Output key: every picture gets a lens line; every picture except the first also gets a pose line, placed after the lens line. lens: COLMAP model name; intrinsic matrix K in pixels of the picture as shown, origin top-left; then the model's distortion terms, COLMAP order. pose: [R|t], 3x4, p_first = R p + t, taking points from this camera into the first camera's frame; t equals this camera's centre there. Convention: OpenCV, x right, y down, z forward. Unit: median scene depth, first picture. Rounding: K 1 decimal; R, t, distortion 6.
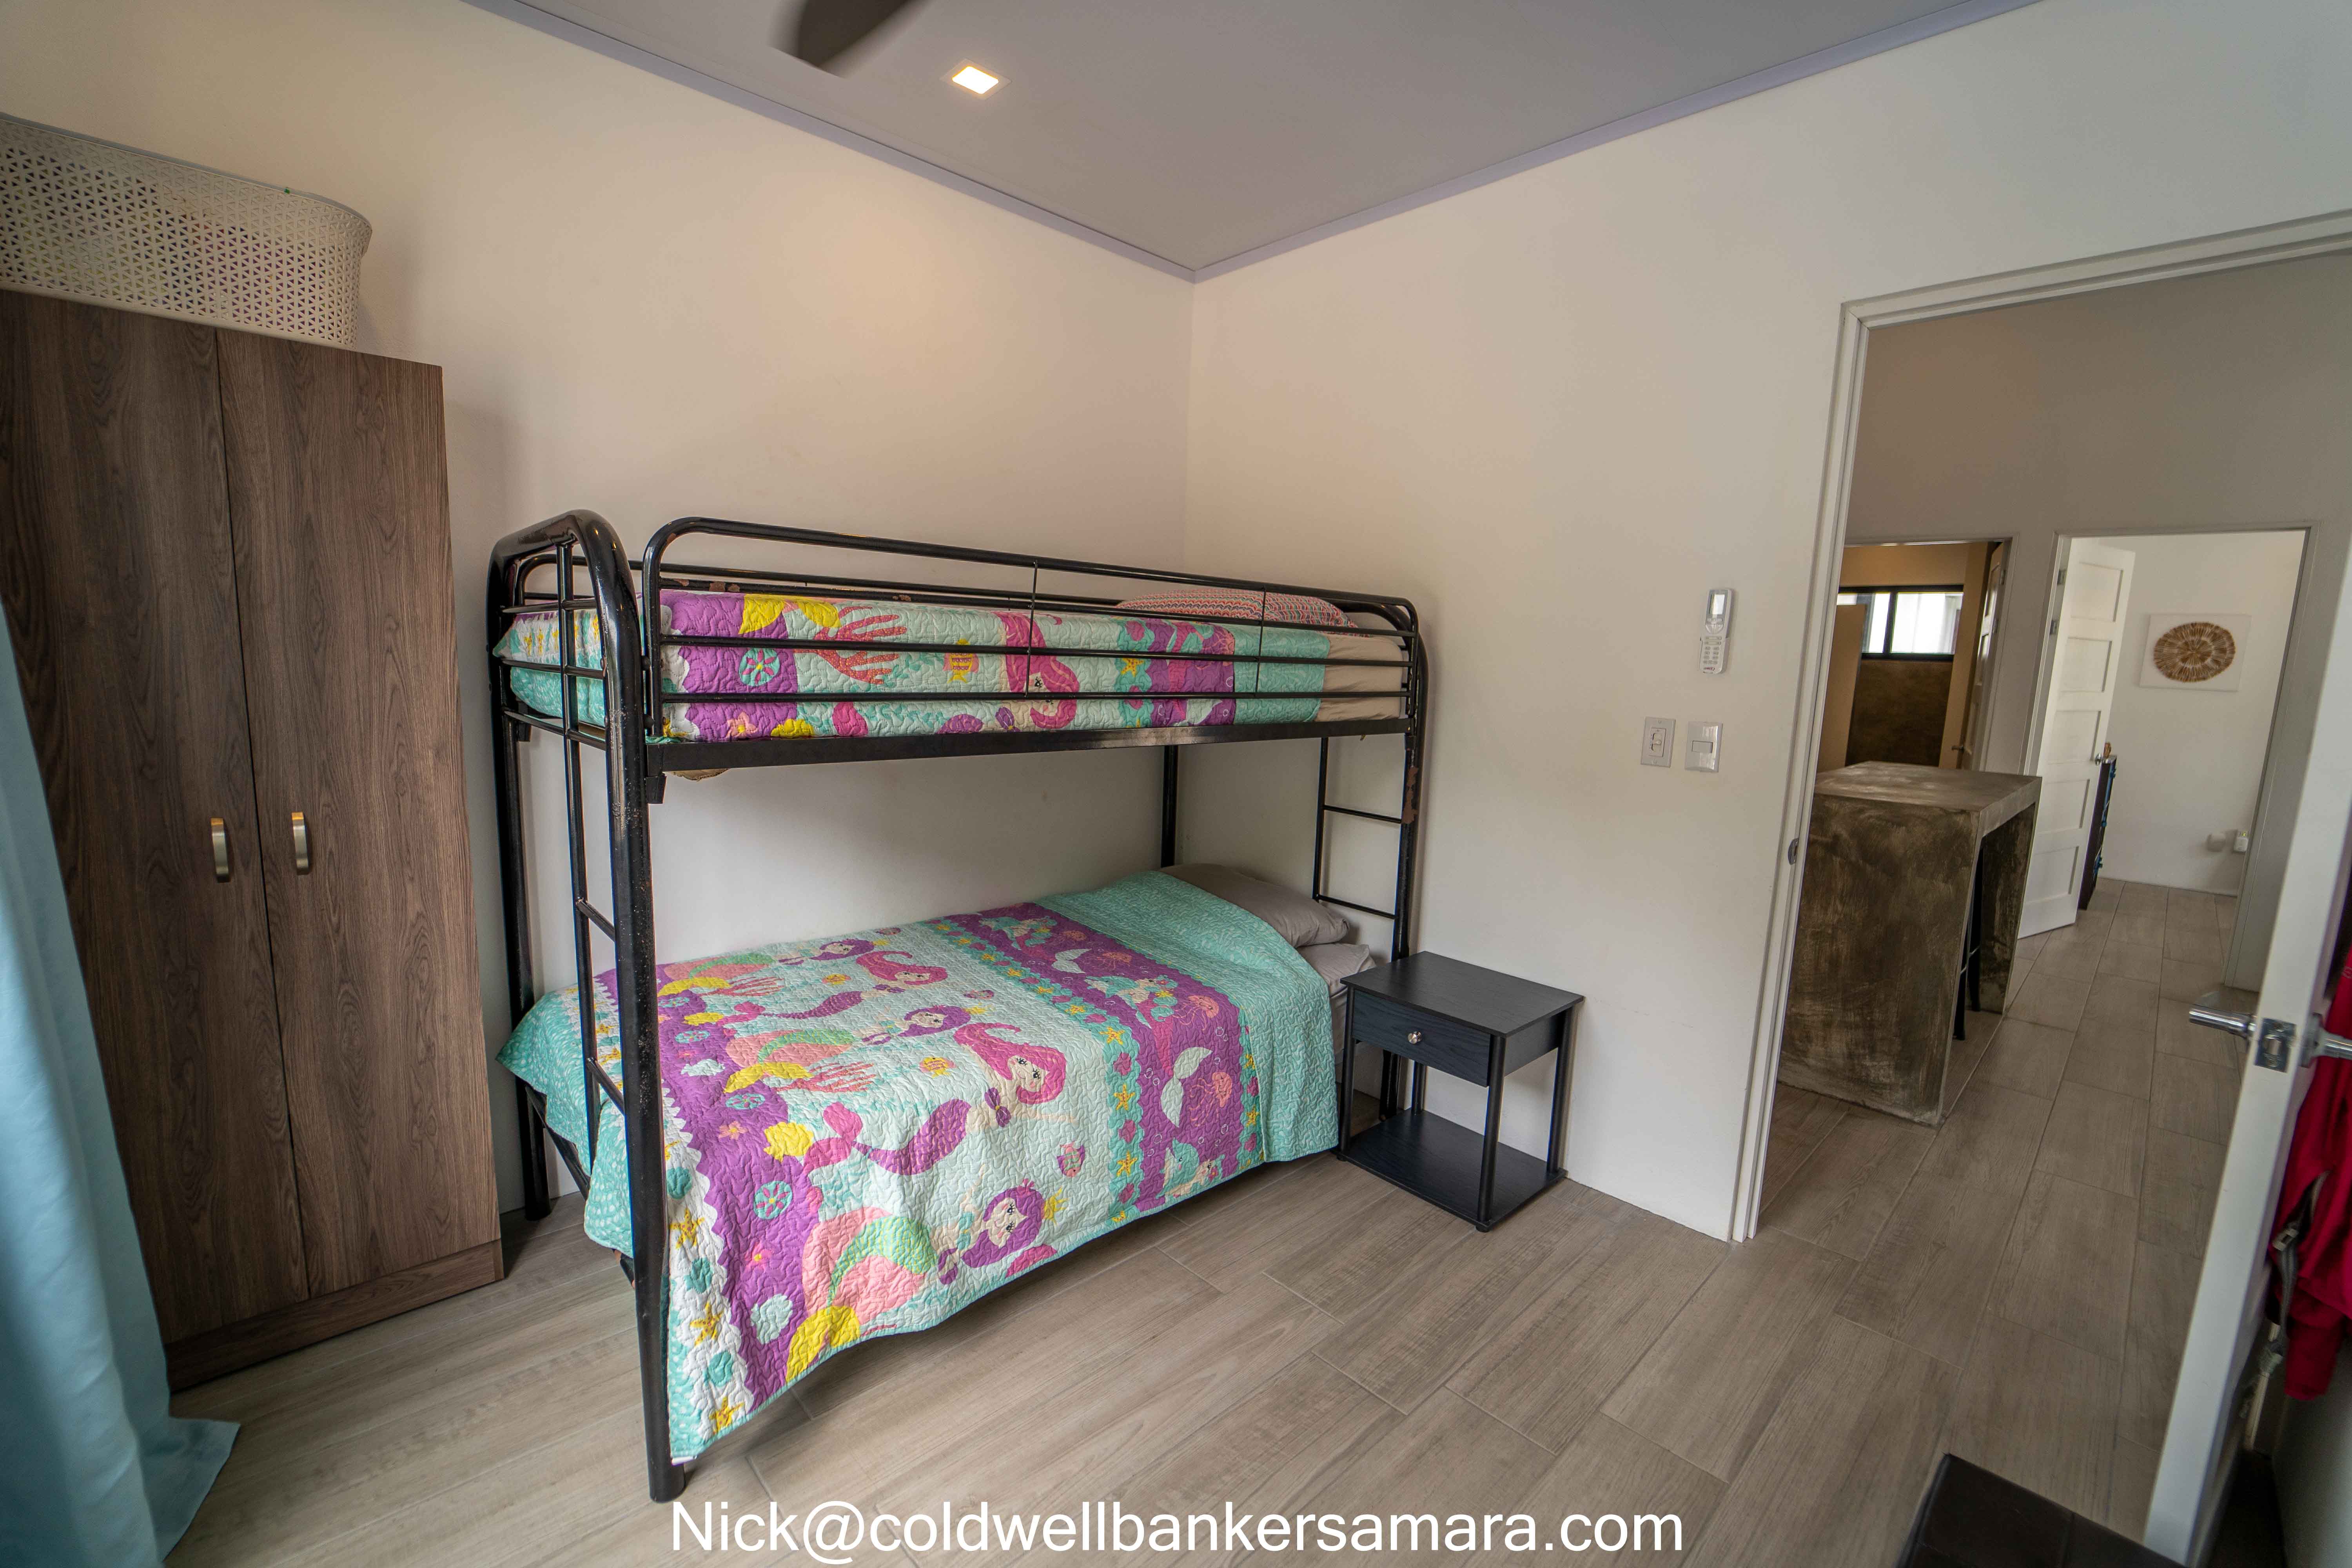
lens RADIAL K [[1007.9, 0, 1170.9], [0, 1007.9, 792.4], [0, 0, 1]] dist [-0.022719, 0.000351]
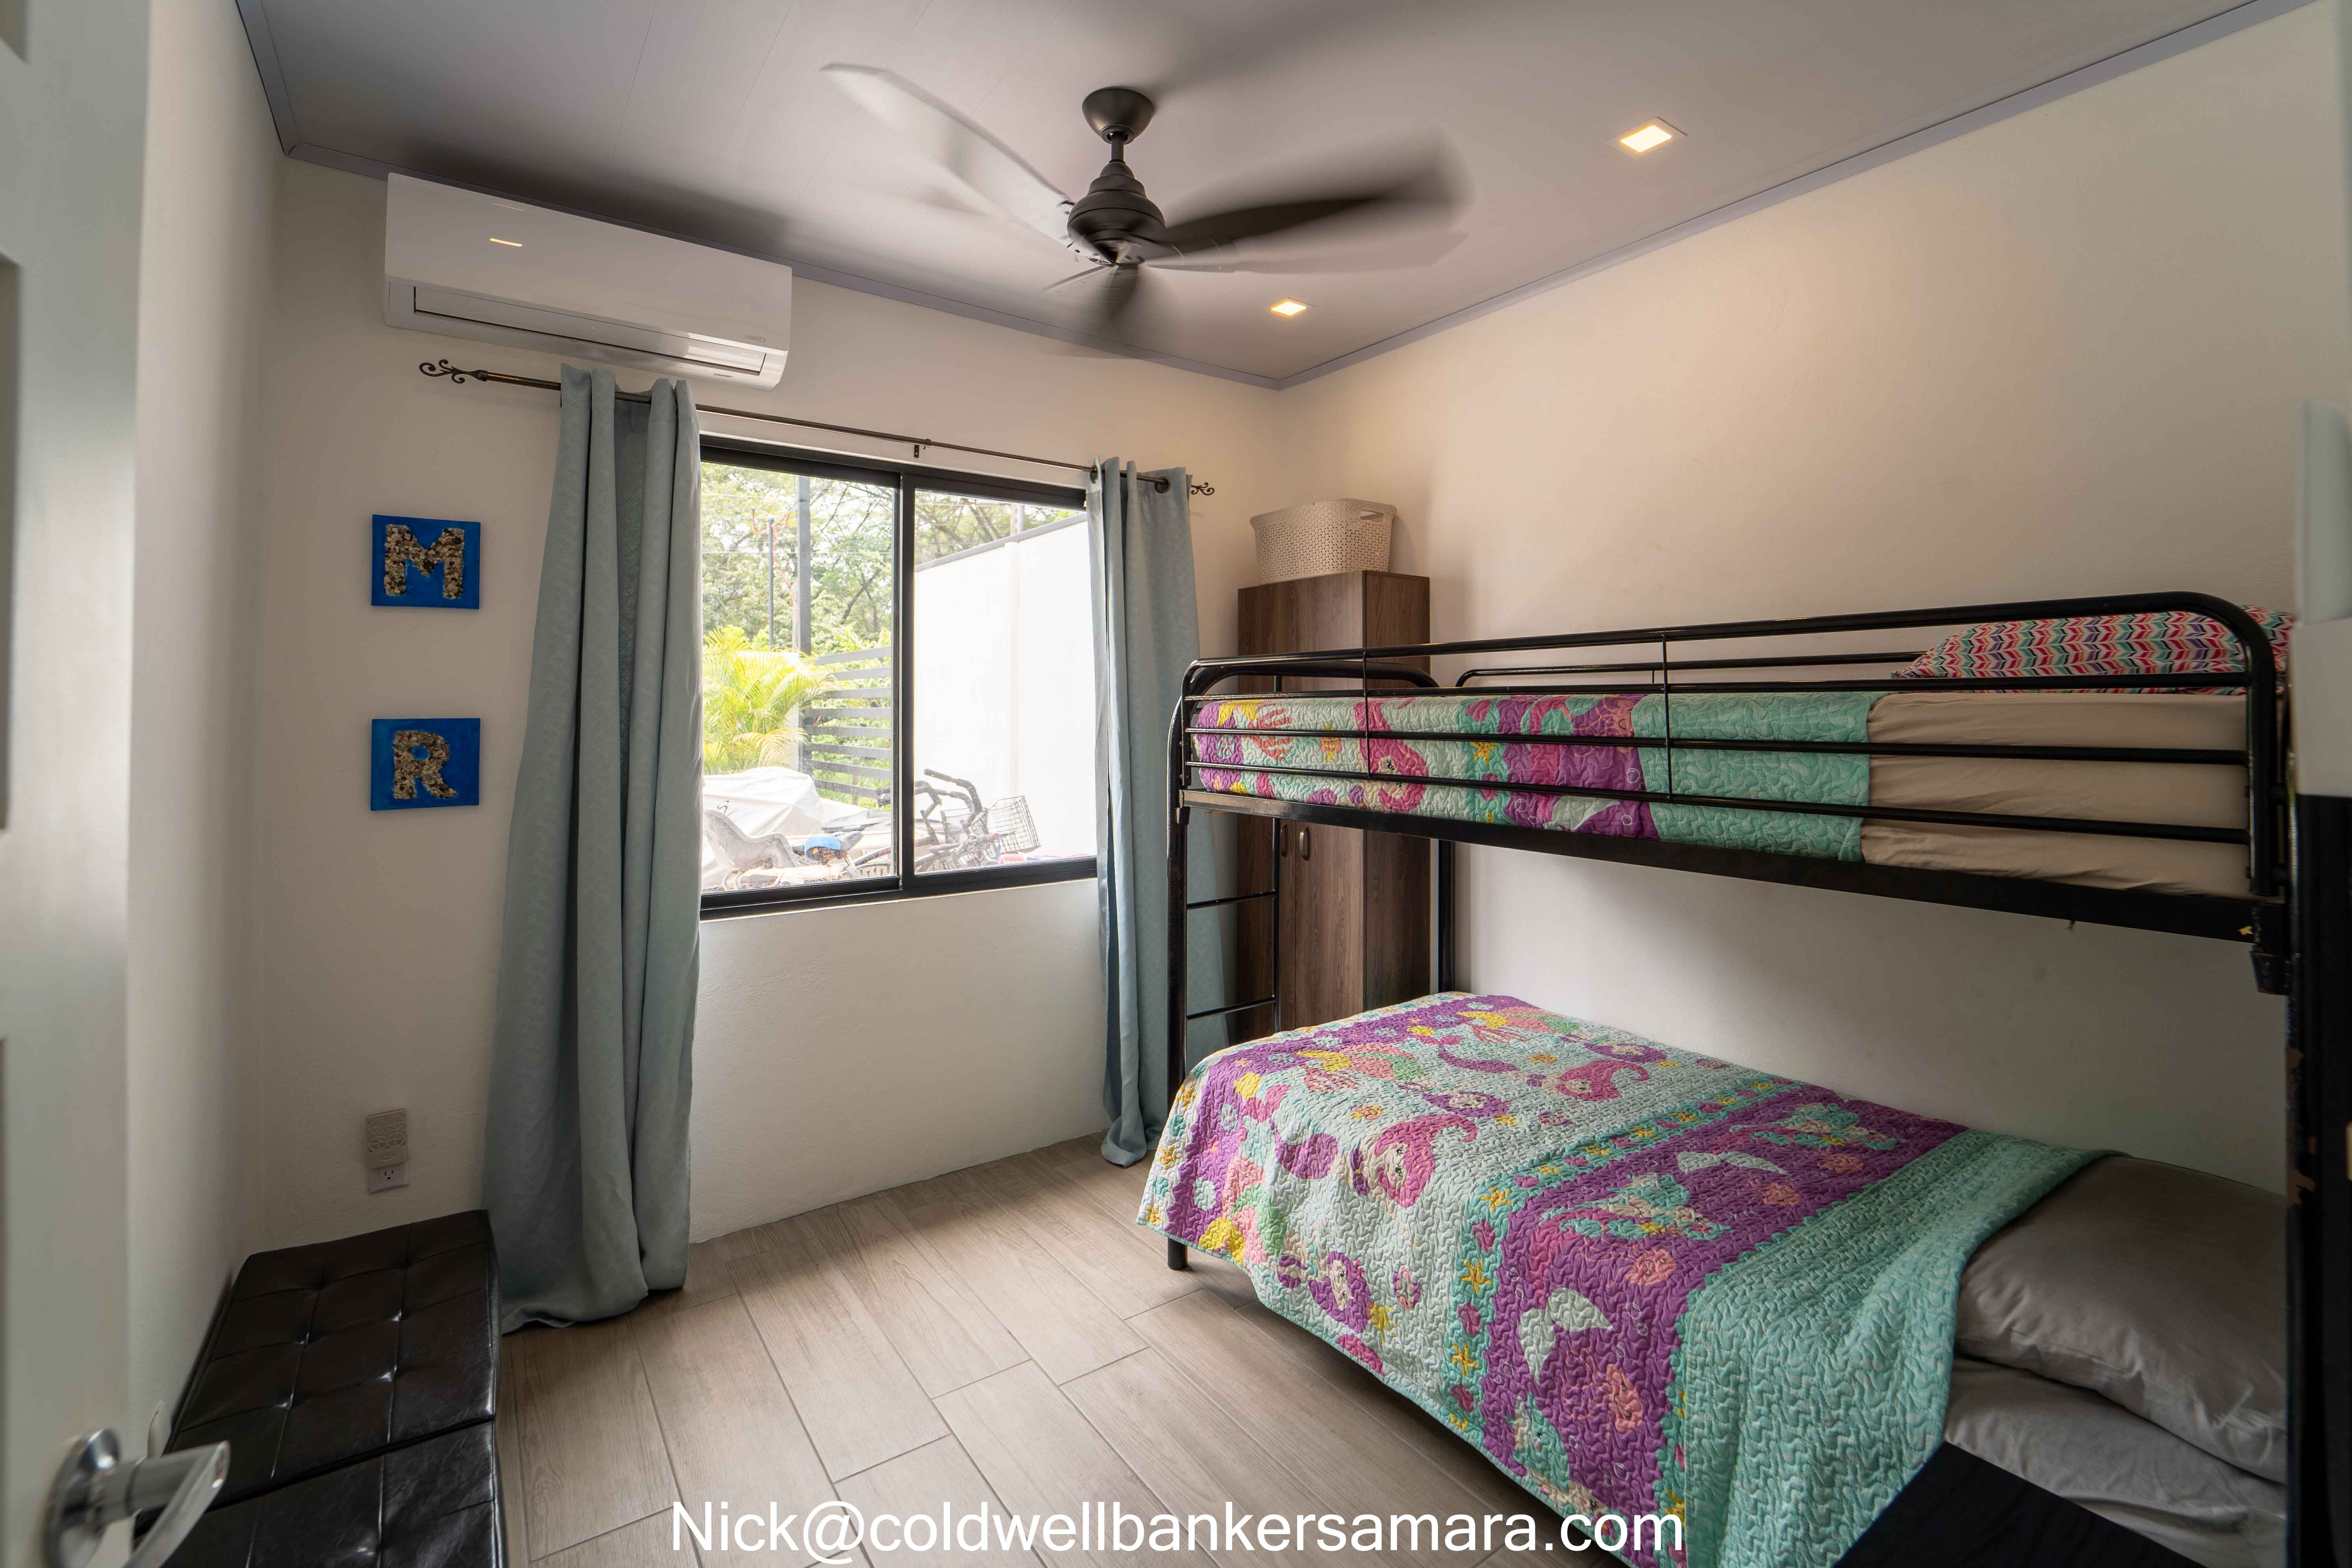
lens RADIAL K [[1007.9, 0, 1209.3], [0, 1007.9, 696.7], [0, 0, 1]] dist [-0.022719, 0.000351]
pose [[-0.131575, -0.055149, -0.989771, 0.857152], [-0.143931, 0.988934, -0.035969, -0.106534], [0.980802, 0.137726, -0.138057, 0.884096]]
